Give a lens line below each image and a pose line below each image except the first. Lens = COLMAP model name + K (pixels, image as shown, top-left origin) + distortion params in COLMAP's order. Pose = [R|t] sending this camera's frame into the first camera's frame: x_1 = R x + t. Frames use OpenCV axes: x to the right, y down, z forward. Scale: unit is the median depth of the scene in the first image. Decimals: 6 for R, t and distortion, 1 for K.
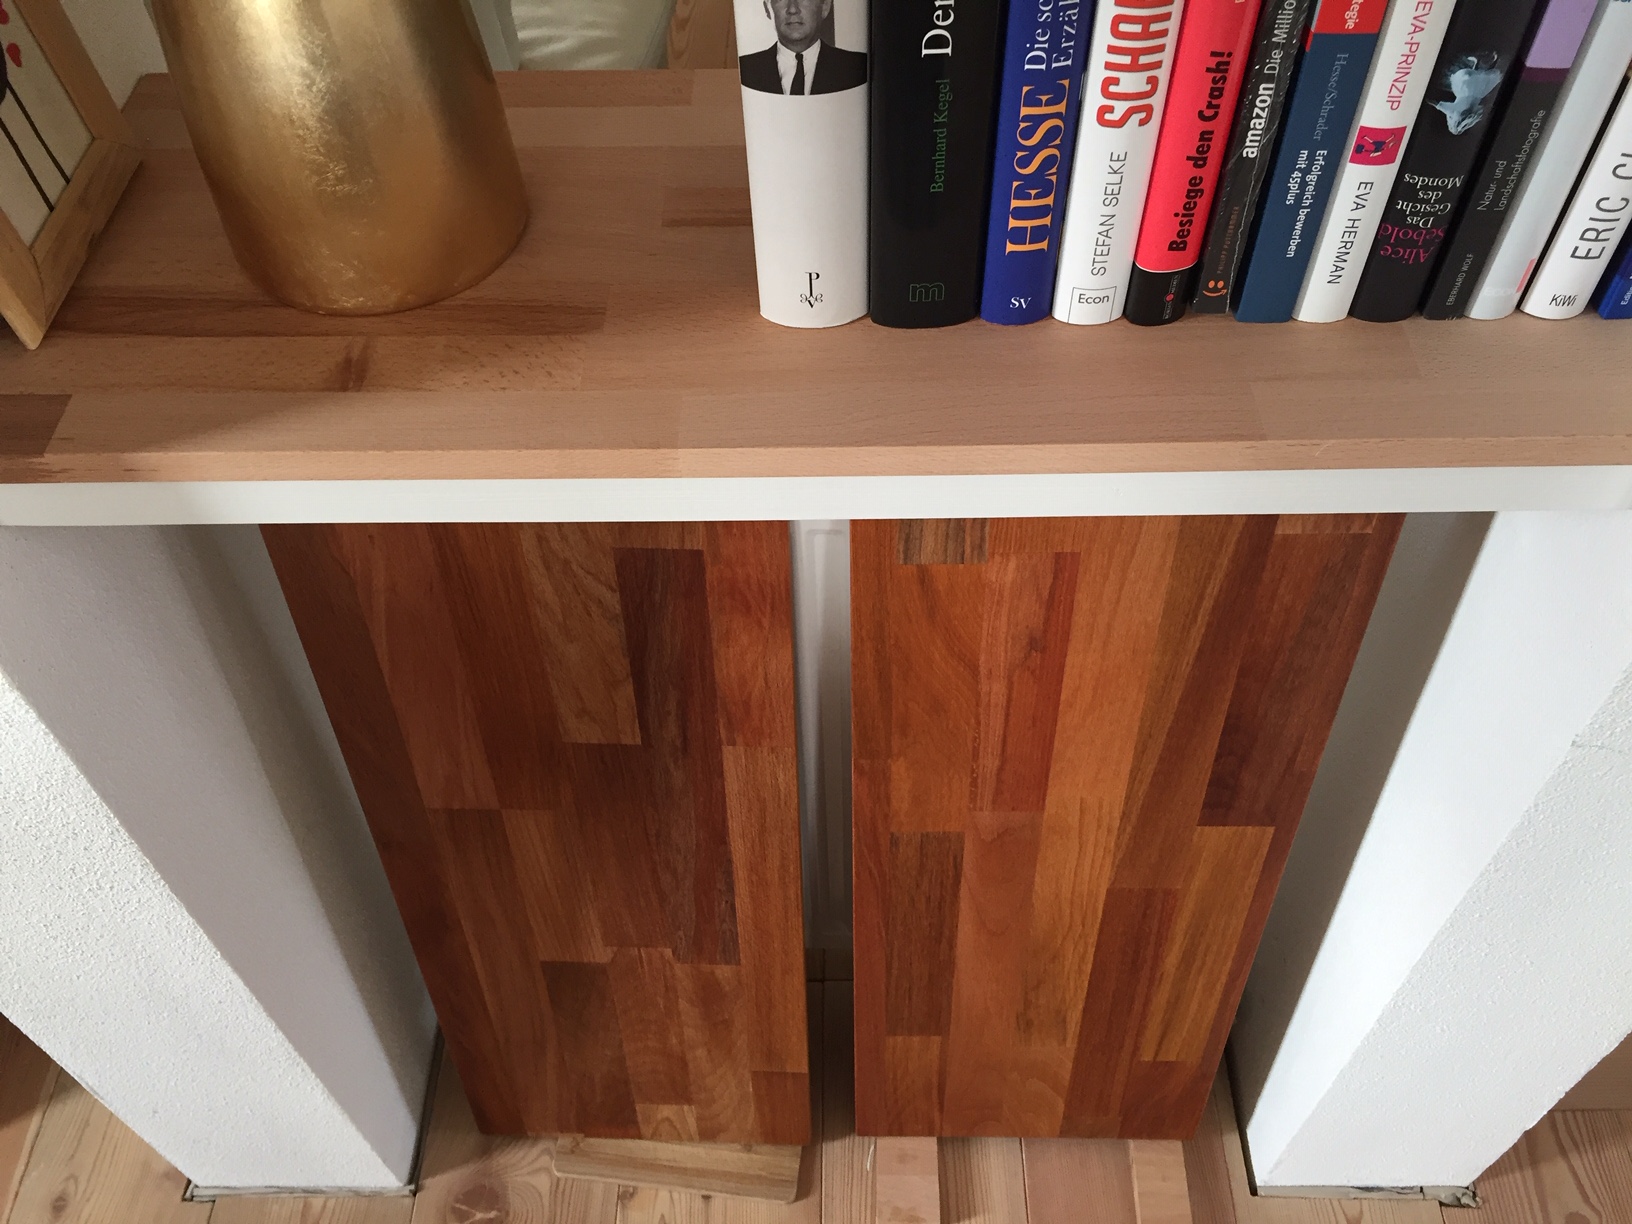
lens RADIAL K [[1405.1, 0, 822.8], [0, 1405.1, 607.4], [0, 0, 1]] dist [0.062986, -0.083774]
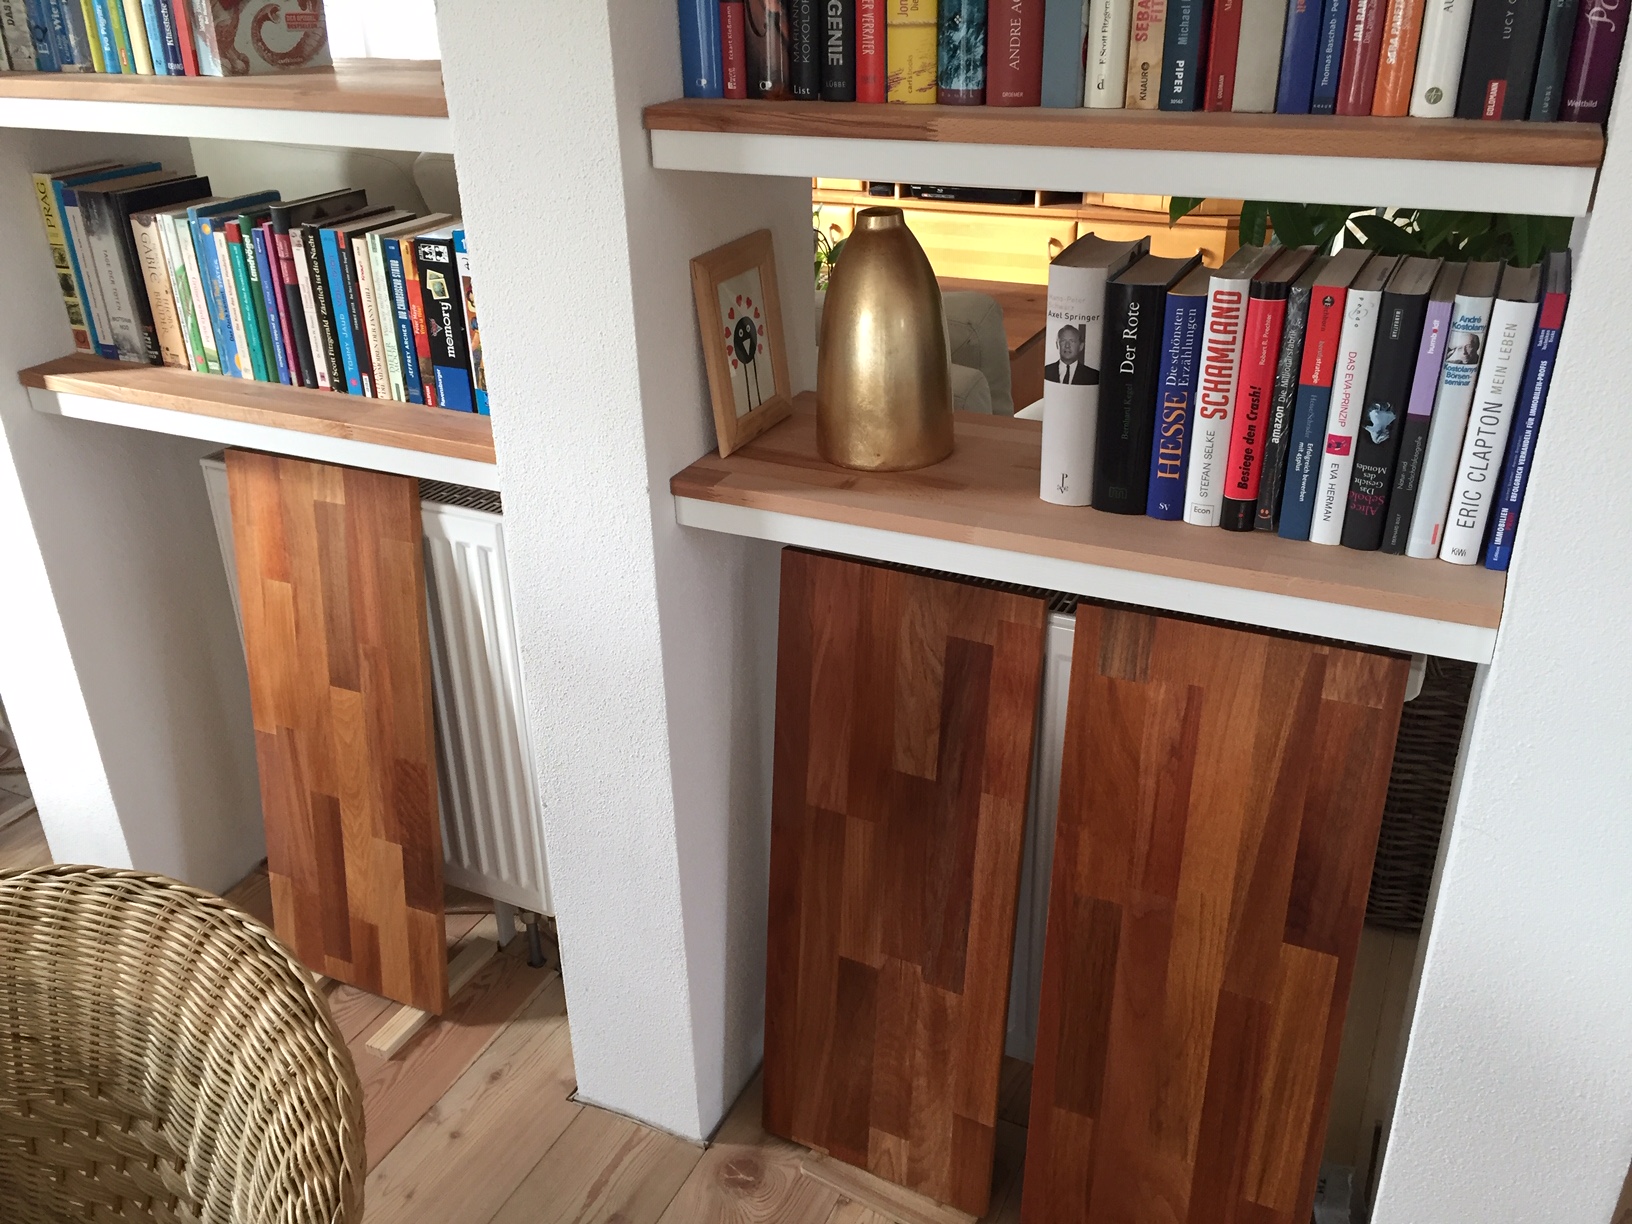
lens RADIAL K [[1405.1, 0, 813.4], [0, 1405.1, 613.8], [0, 0, 1]] dist [0.062986, -0.083774]
pose [[0.904295, 0.187311, -0.383622, 0.365588], [-0.325275, 0.884298, -0.334981, 0.563951], [0.276491, 0.427704, 0.860594, -0.594643]]
